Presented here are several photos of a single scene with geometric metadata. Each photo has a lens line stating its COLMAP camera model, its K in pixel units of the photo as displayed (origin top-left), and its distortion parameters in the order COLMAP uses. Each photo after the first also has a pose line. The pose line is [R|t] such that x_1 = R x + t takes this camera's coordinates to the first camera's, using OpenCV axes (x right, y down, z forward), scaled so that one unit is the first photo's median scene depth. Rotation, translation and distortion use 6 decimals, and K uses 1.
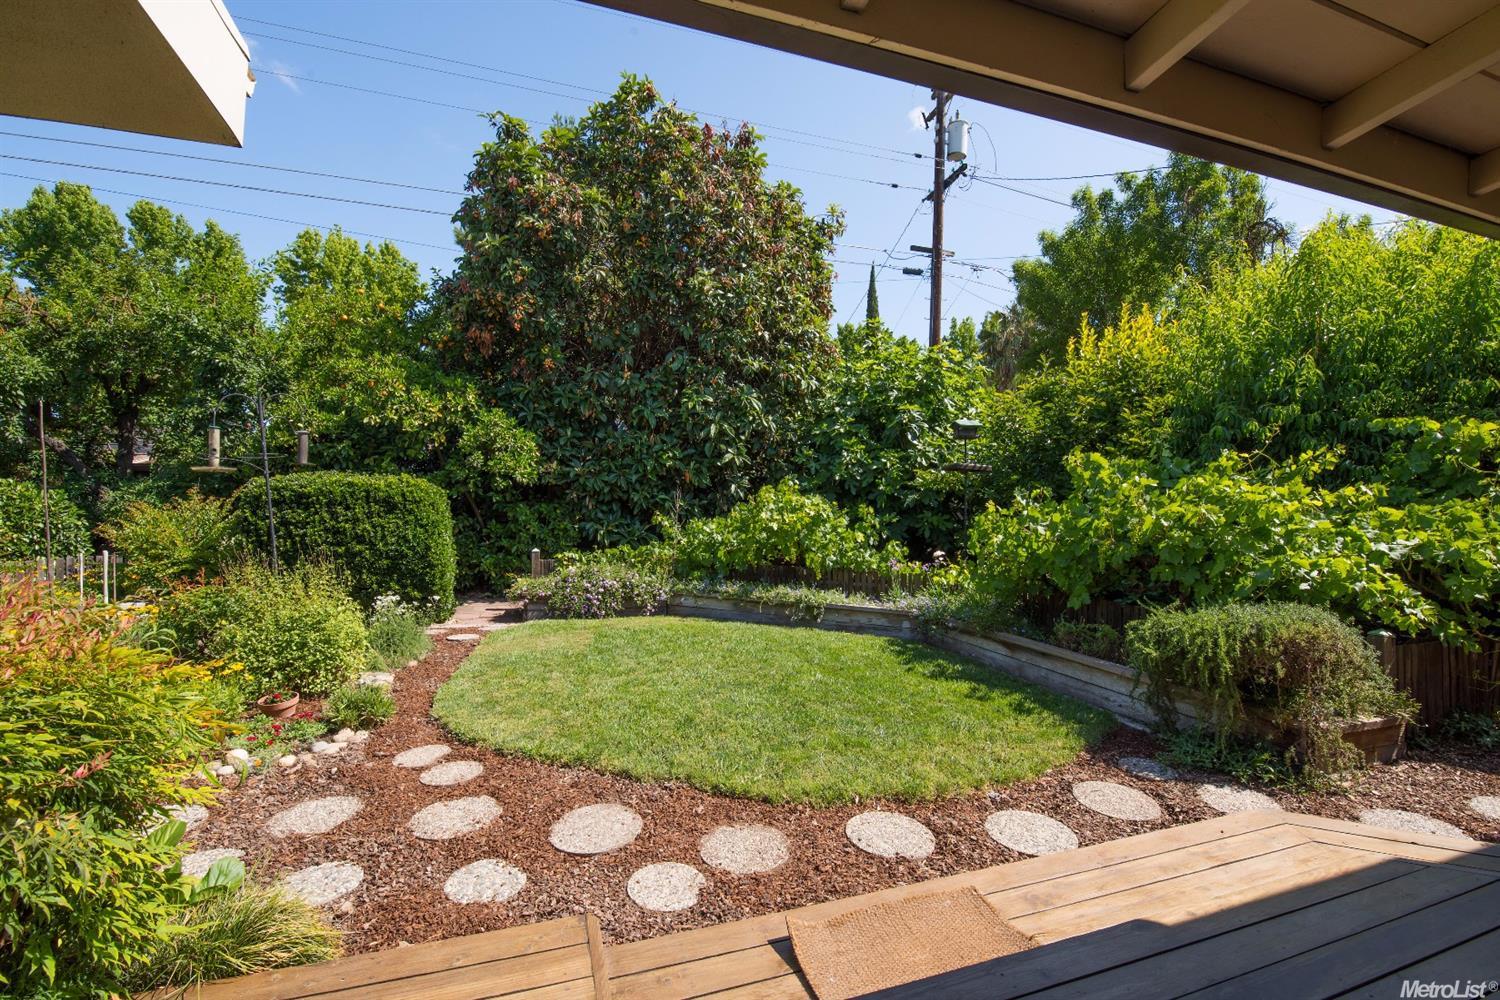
lens RADIAL K [[649.1, 0, 751.1], [0, 649.1, 488.6], [0, 0, 1]] dist [-0.012751, -0.000014]
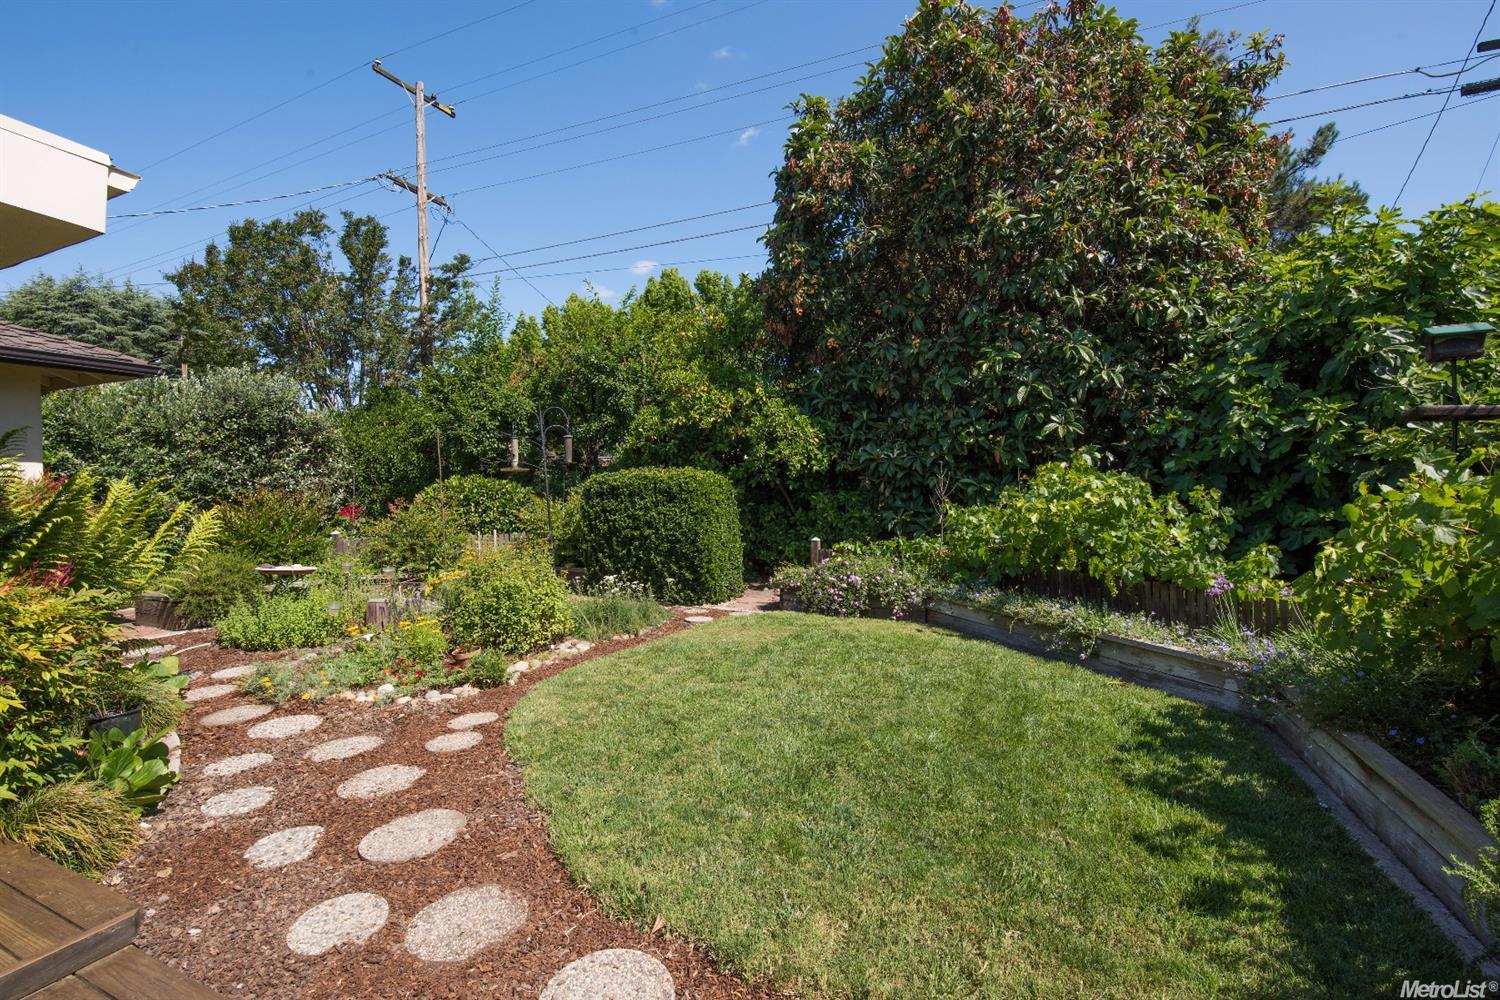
lens RADIAL K [[650.0, 0, 750.0], [0, 650.0, 500.0], [0, 0, 1]] dist [-0.000551, -0.011535]
pose [[0.735852, -0.005670, -0.677118, 0.295929], [0.031232, 0.999185, 0.025574, 0.009090], [0.676421, -0.039967, 0.735430, 0.249859]]
